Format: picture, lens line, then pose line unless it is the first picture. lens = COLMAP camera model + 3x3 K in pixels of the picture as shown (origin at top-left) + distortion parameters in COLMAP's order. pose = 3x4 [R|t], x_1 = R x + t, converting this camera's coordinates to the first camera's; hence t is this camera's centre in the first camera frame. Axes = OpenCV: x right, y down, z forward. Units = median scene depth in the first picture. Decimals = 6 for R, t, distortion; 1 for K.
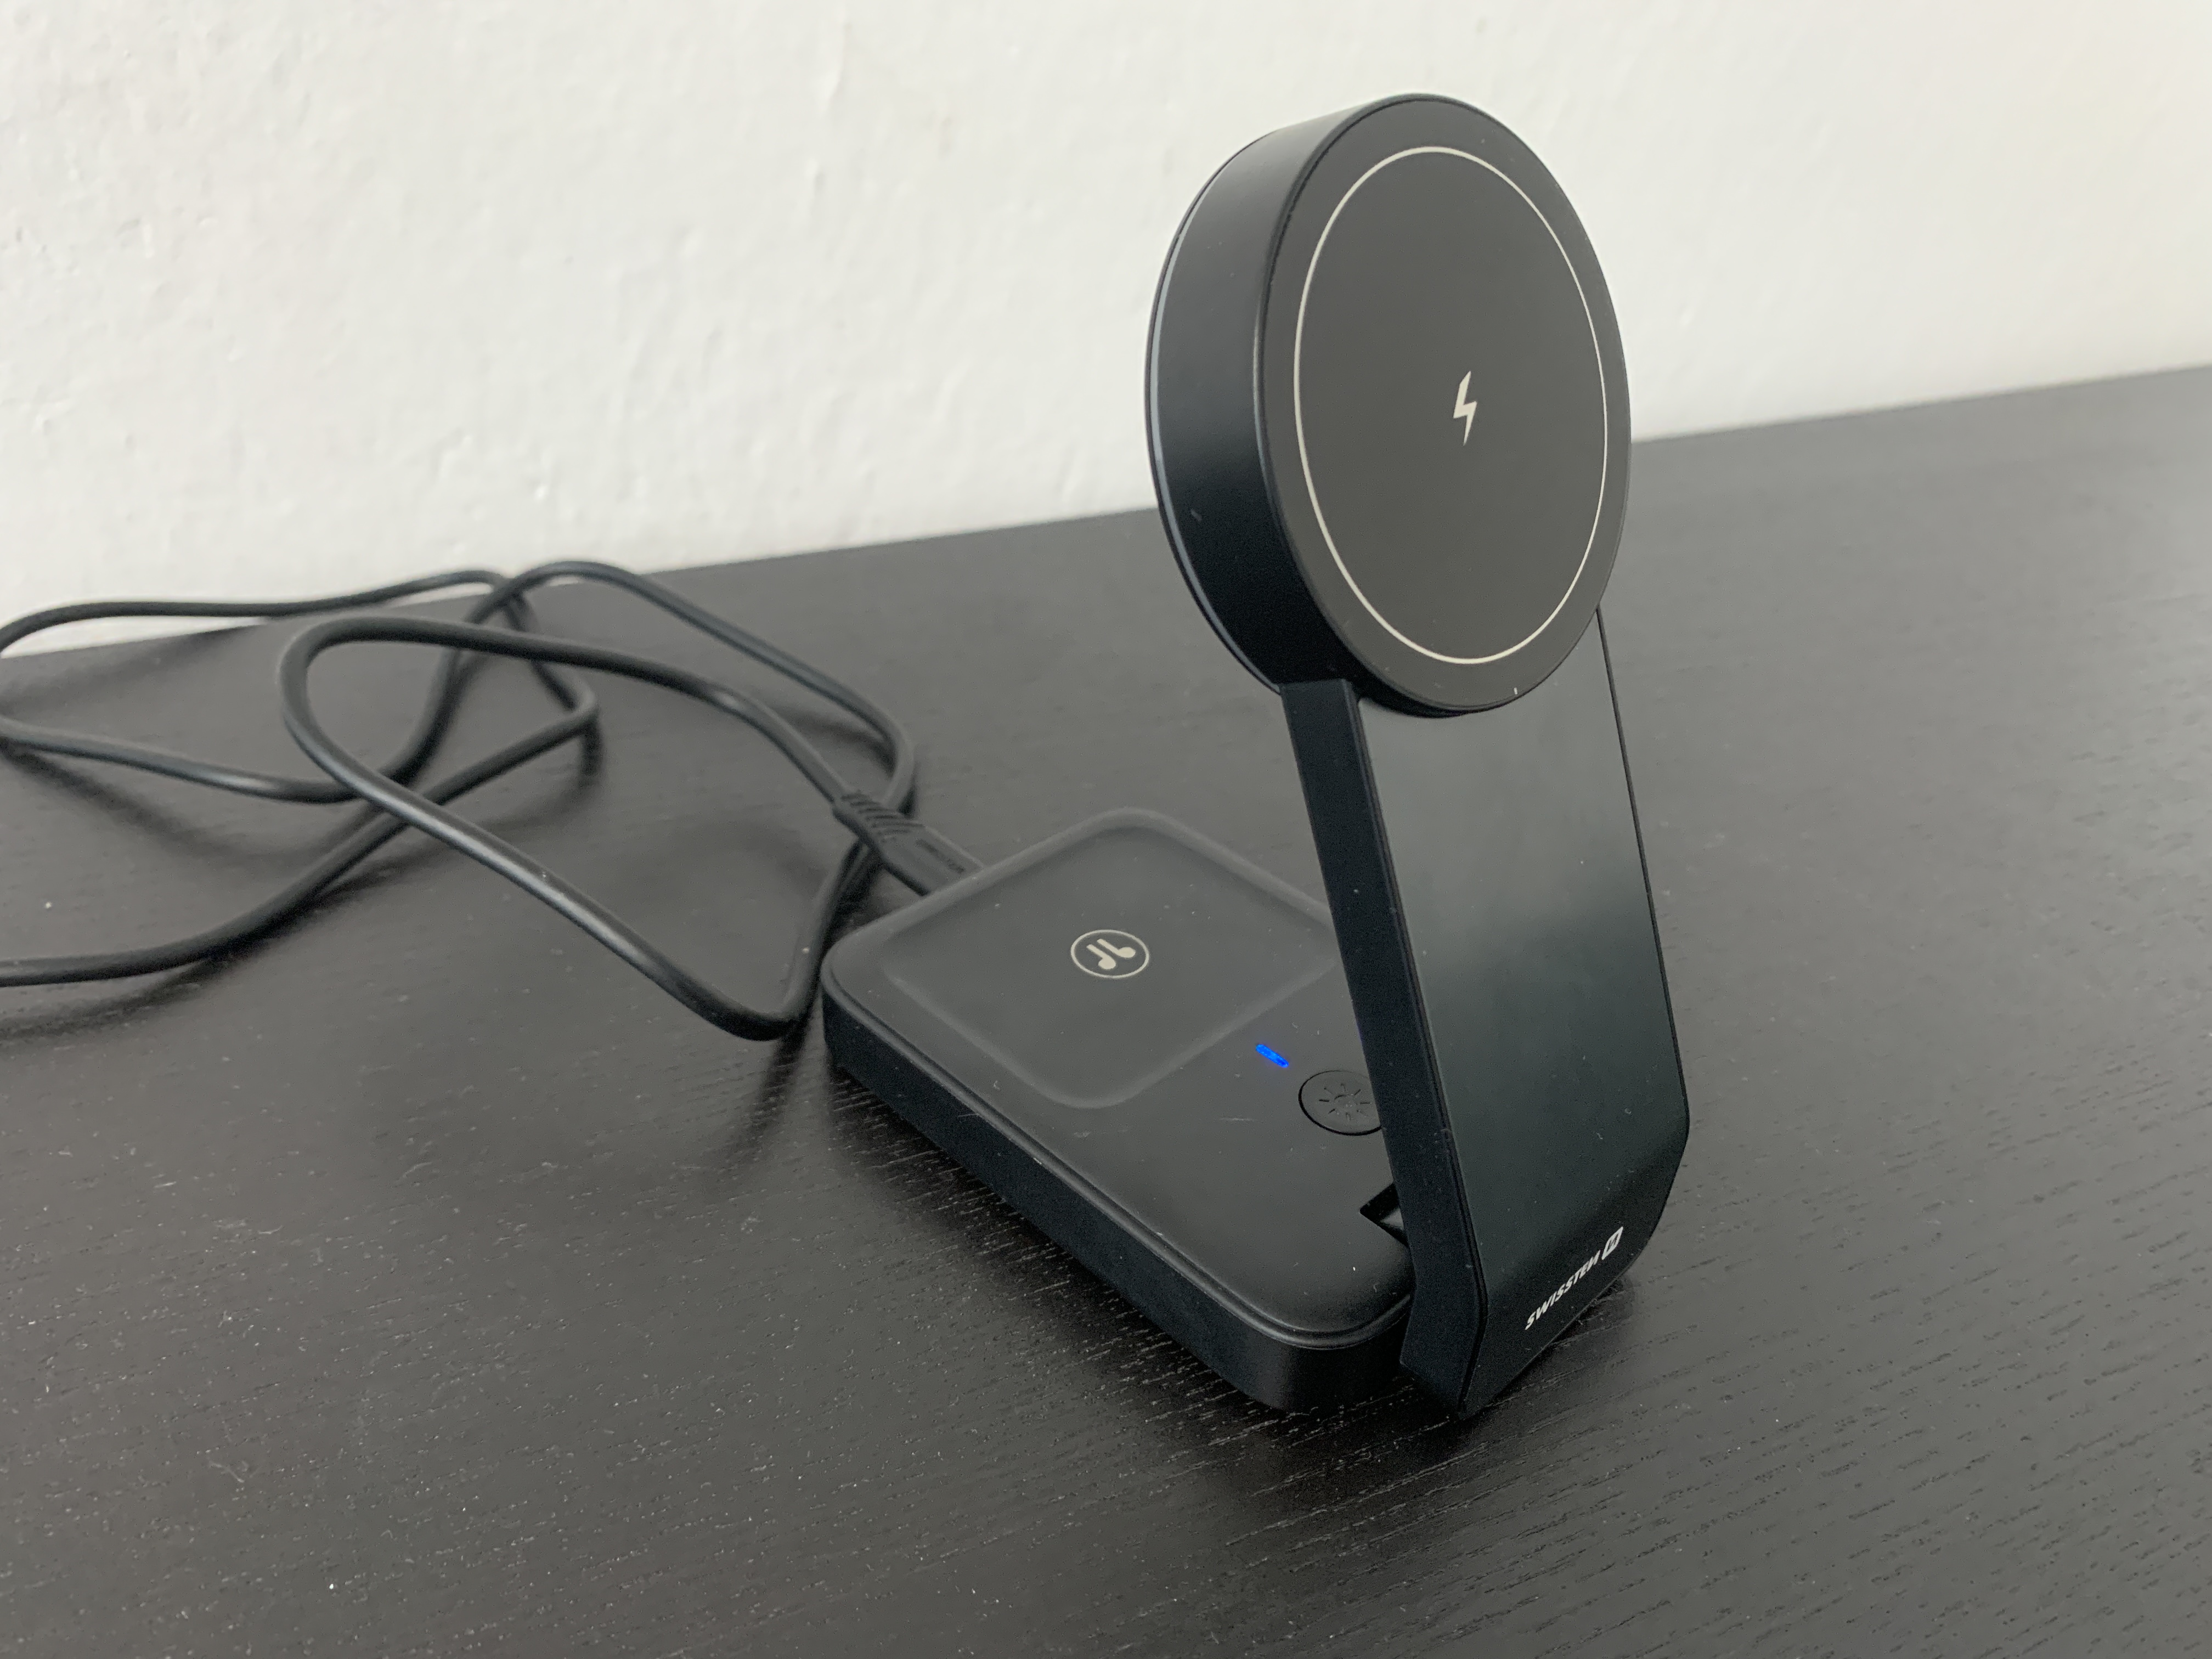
lens RADIAL K [[1744.1, 0, 1103.7], [0, 1744.1, 815.5], [0, 0, 1]] dist [-0.030443, 0.017467]
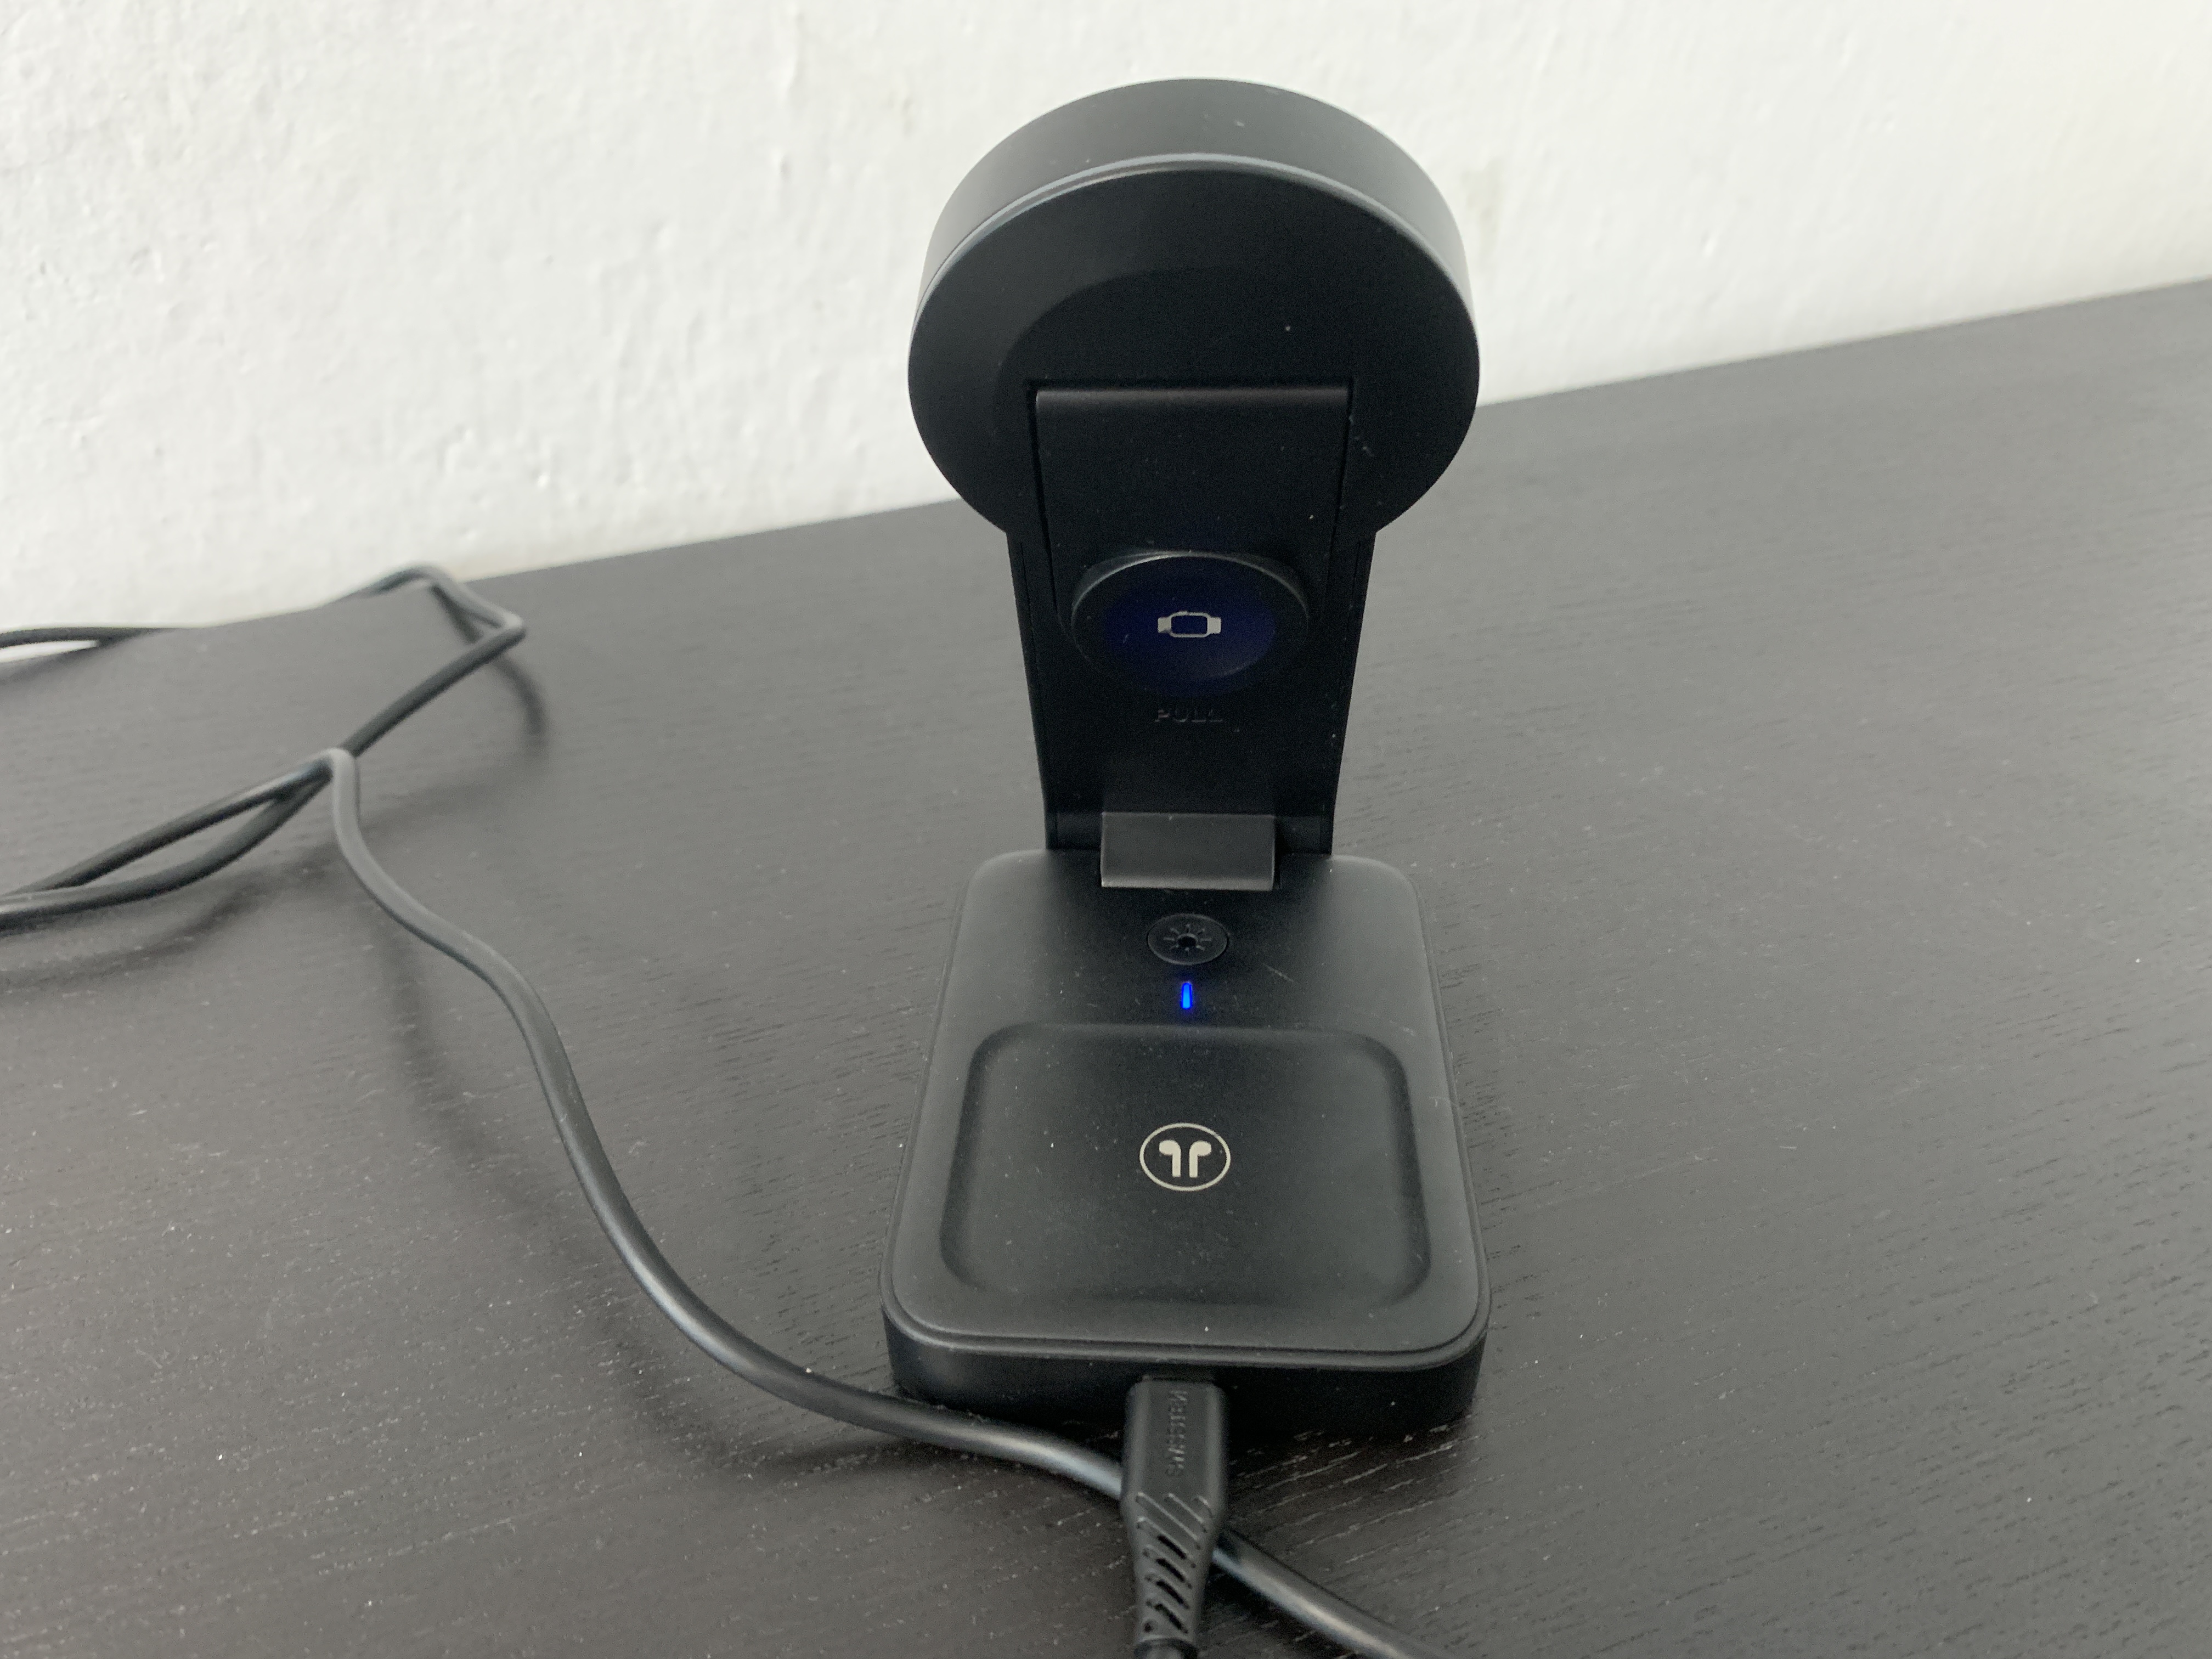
lens RADIAL K [[1744.1, 0, 1115.7], [0, 1744.1, 828.4], [0, 0, 1]] dist [-0.030443, 0.017467]
pose [[0.992568, -0.023062, -0.119483, 0.170847], [0.025992, 0.999397, 0.023022, 0.014325], [0.118880, -0.025956, 0.992569, -0.026684]]
